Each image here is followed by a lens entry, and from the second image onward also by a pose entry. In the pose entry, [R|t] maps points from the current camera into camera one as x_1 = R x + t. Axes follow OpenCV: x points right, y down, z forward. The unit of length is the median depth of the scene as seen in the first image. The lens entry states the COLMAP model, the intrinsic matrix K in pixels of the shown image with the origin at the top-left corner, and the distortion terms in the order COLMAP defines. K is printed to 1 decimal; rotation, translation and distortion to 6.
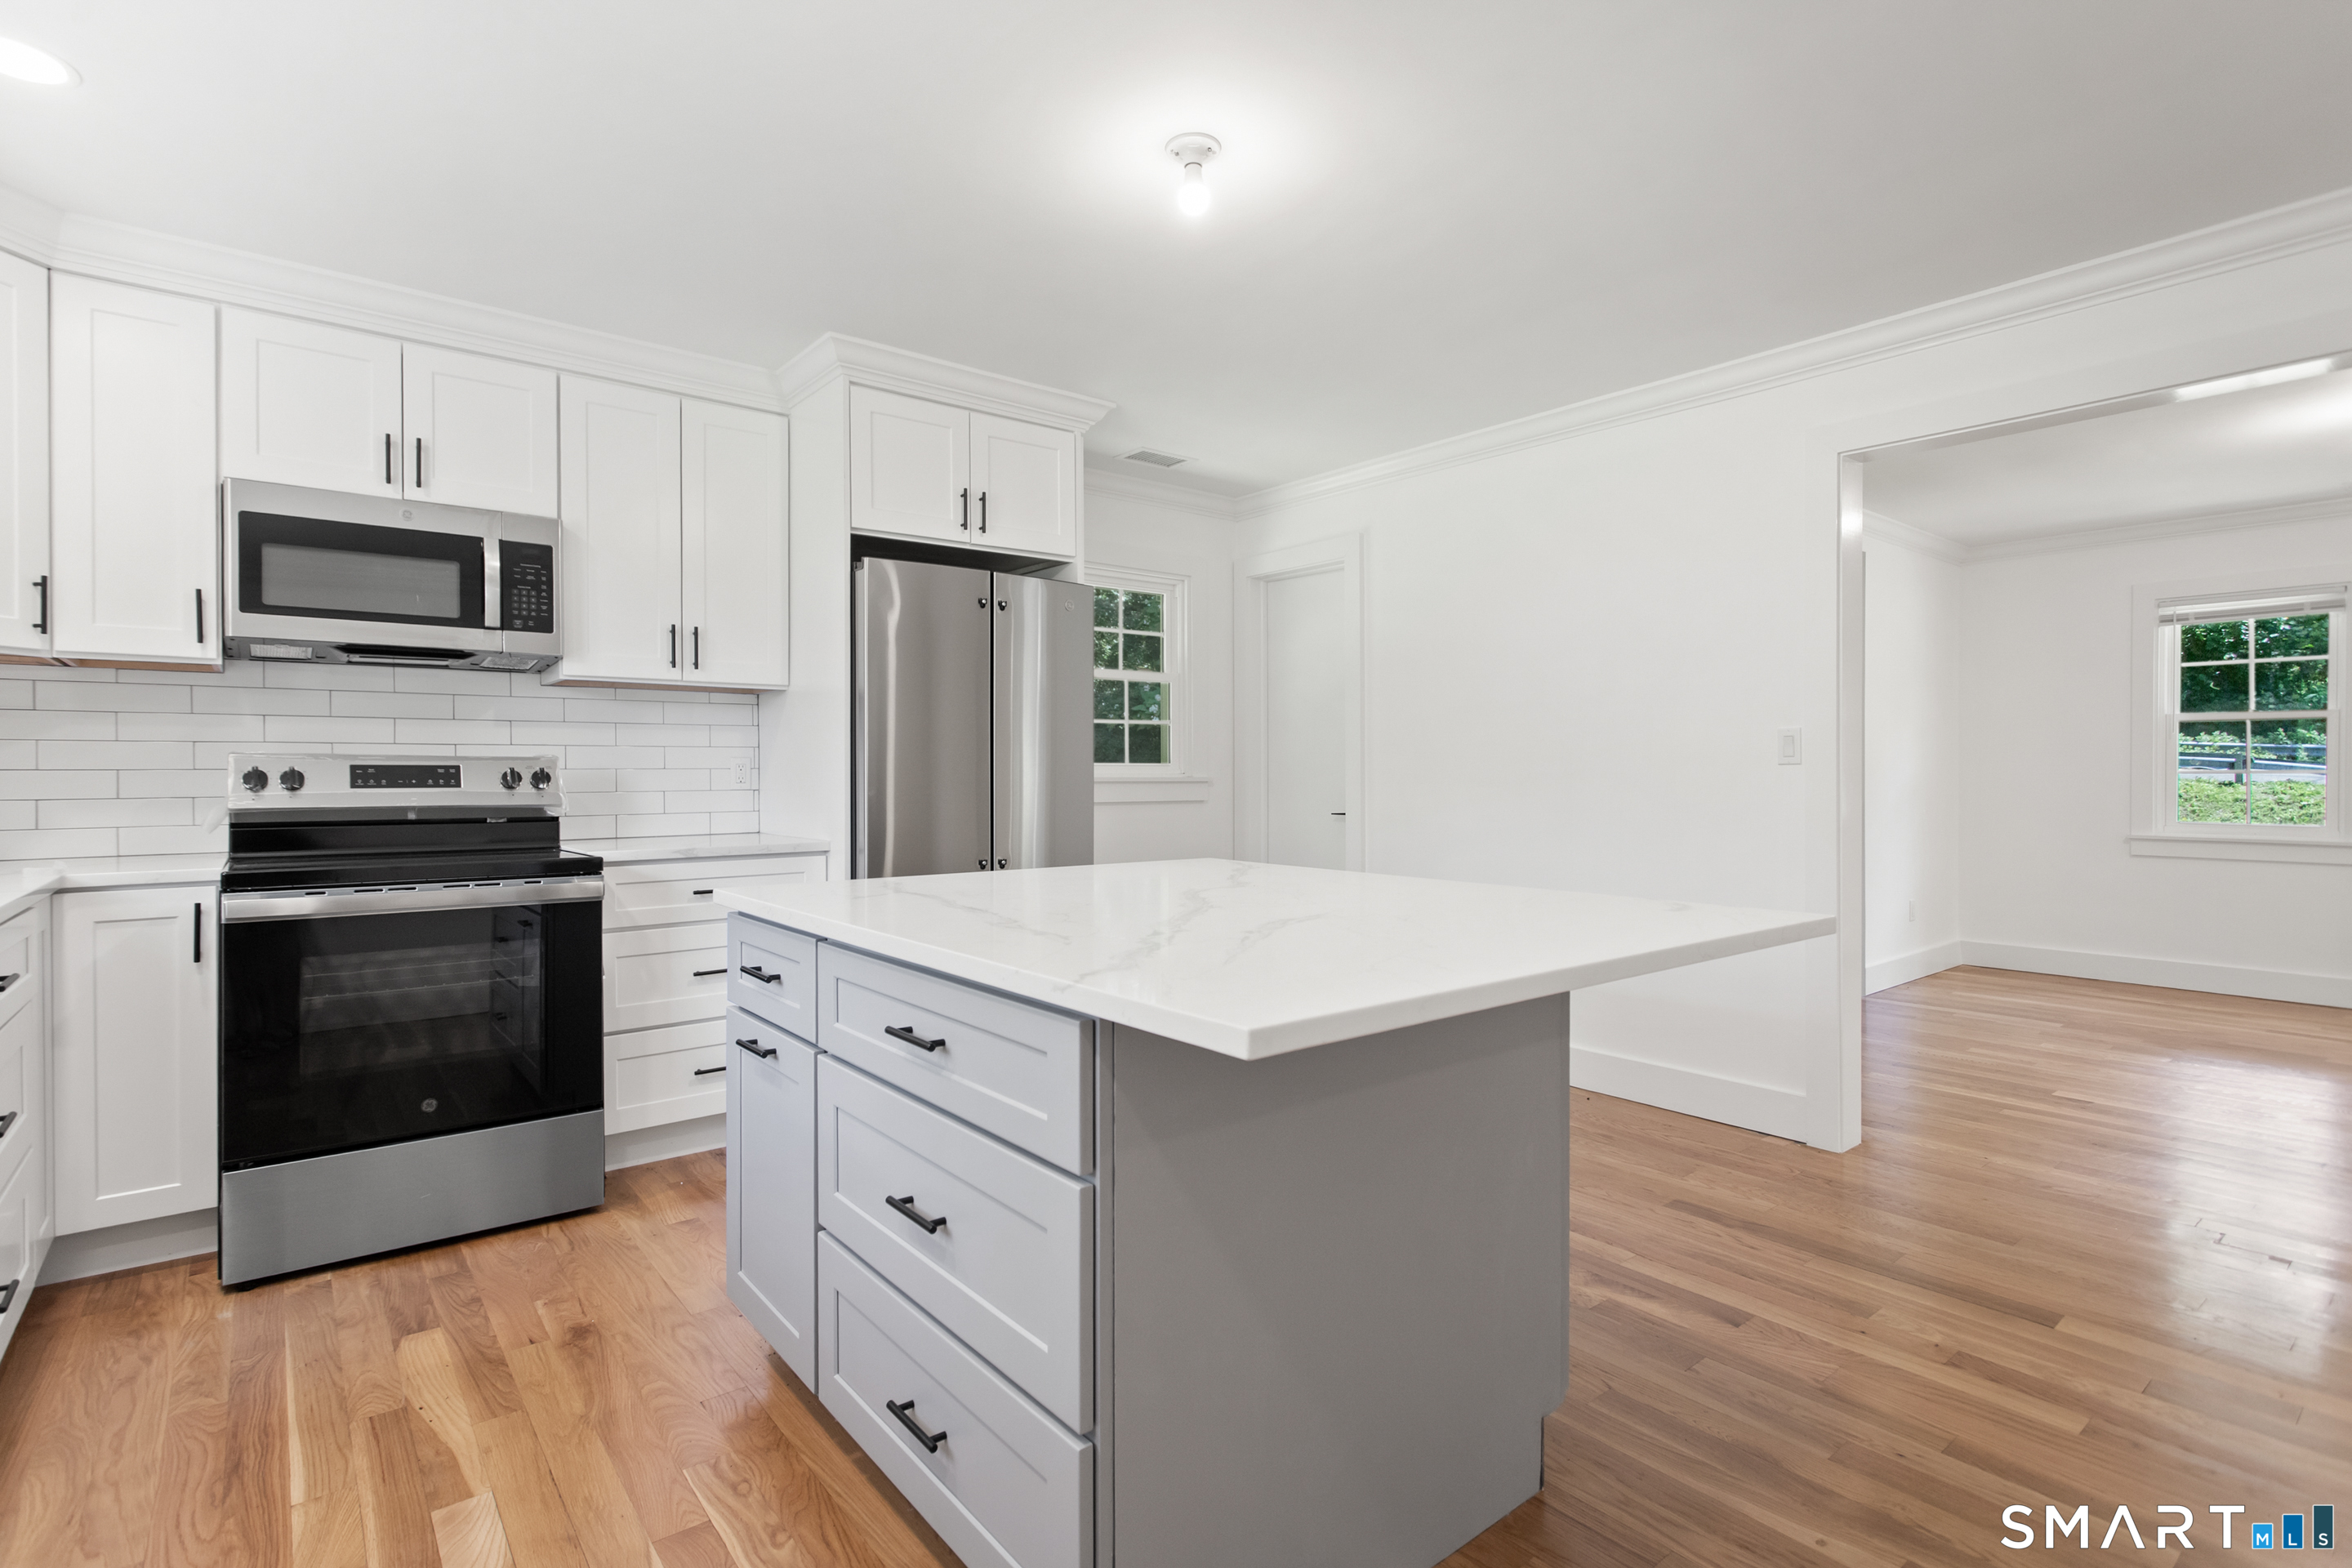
lens RADIAL K [[1119.3, 0, 1204.0], [0, 1119.3, 773.2], [0, 0, 1]] dist [-0.001162, 0.001784]
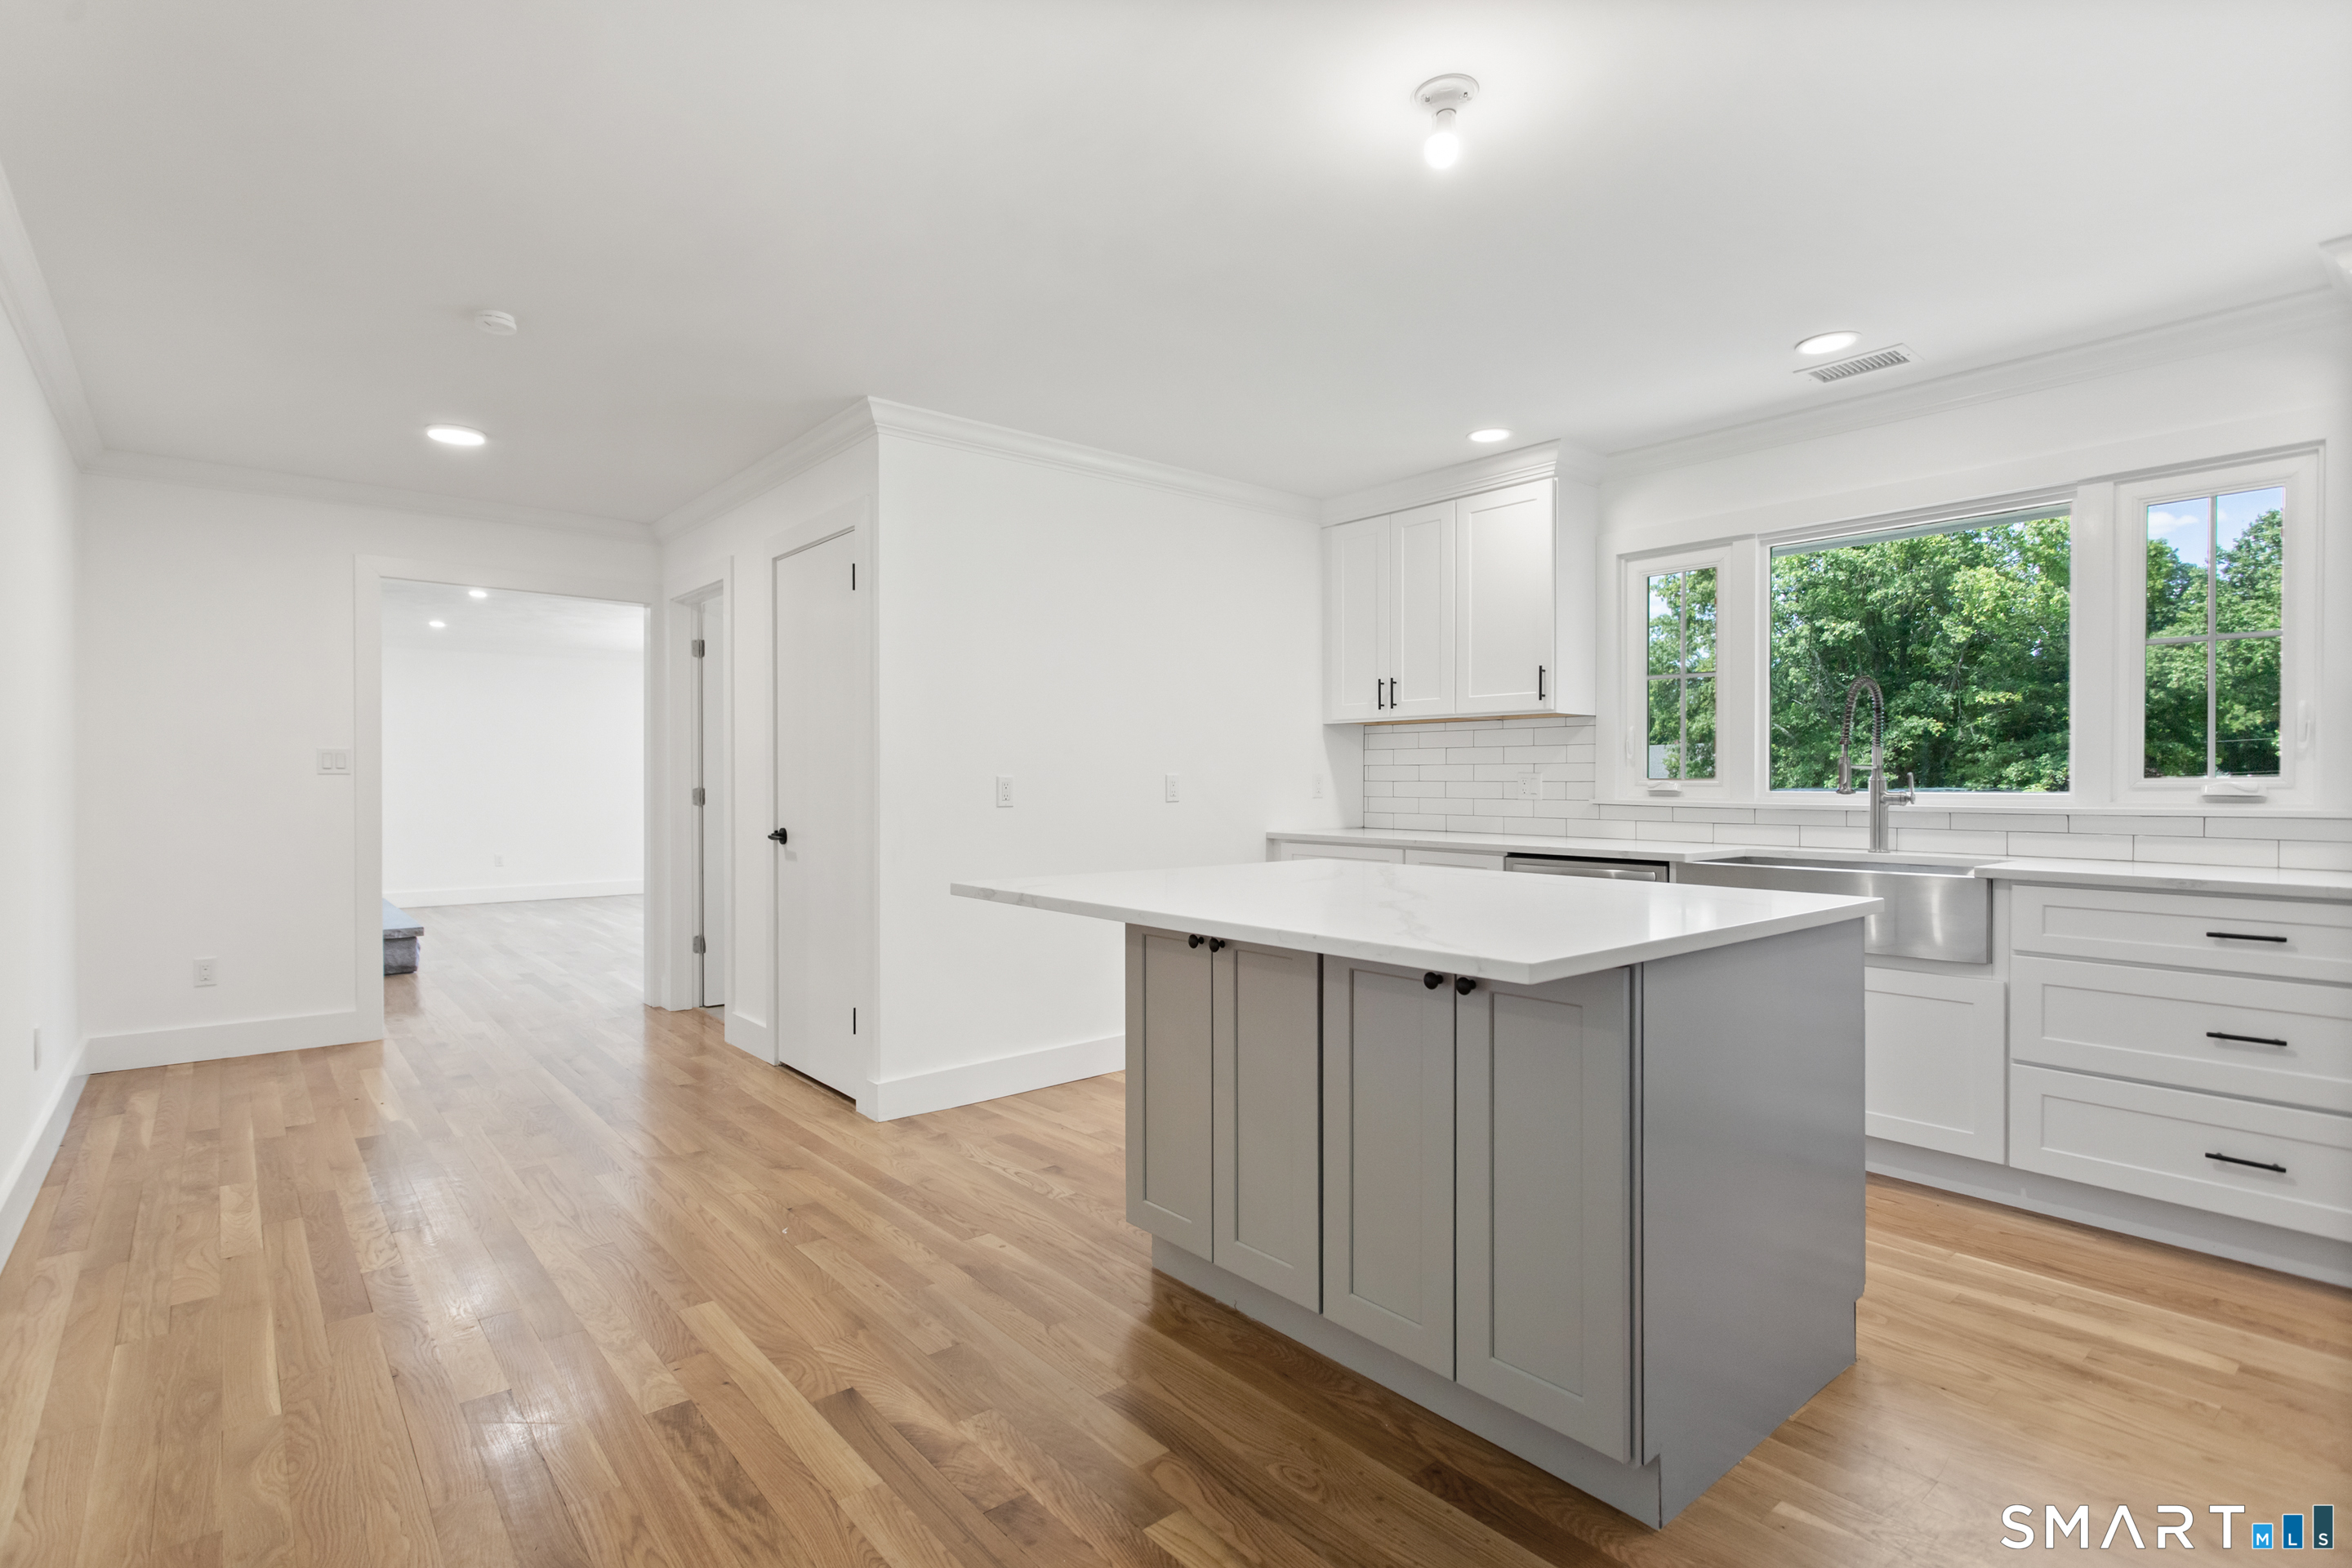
lens RADIAL K [[1119.3, 0, 1196.5], [0, 1119.3, 779.3], [0, 0, 1]] dist [-0.001162, 0.001784]
pose [[-0.999938, 0.000755, -0.011138, 0.163044], [0.000763, 0.999999, -0.000692, -0.005498], [0.011137, -0.000701, -0.999938, 1.561095]]
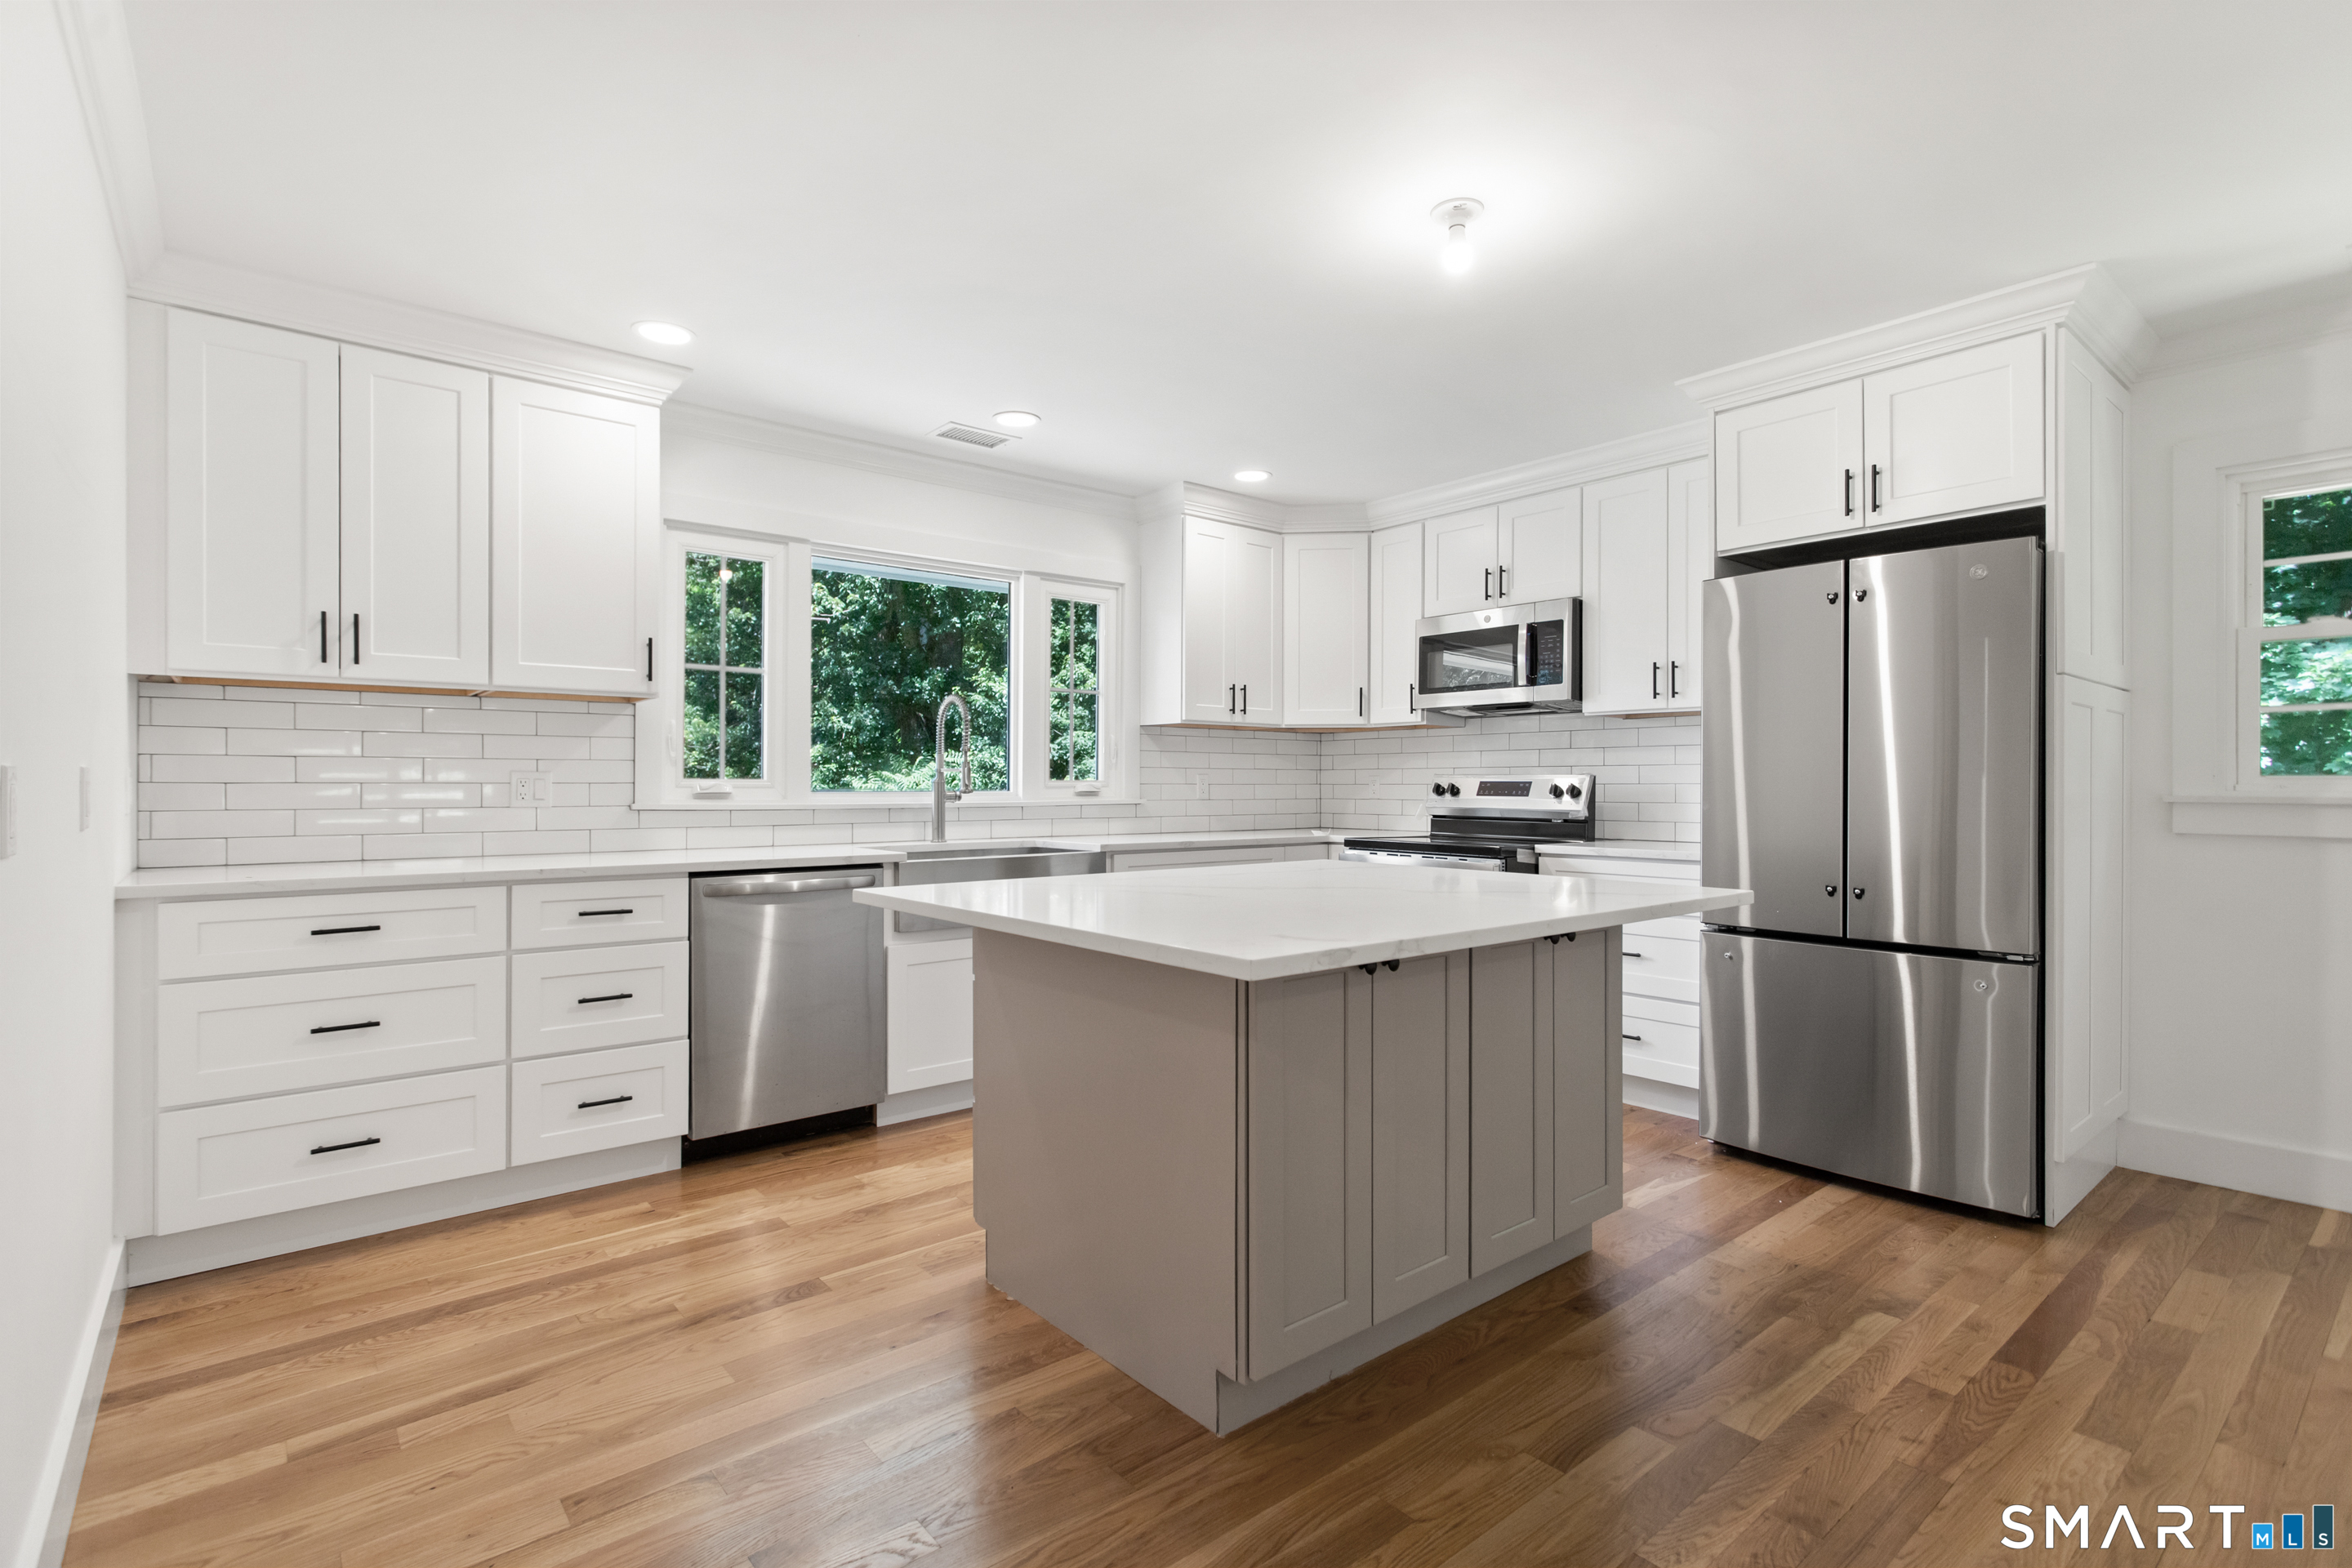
lens RADIAL K [[1119.3, 0, 1161.8], [0, 1119.3, 760.0], [0, 0, 1]] dist [-0.001162, 0.001784]
pose [[-0.024609, -0.015365, -0.999579, 0.882792], [-0.004988, 0.999871, -0.015246, -0.012663], [0.999685, 0.004611, -0.024682, 0.628691]]
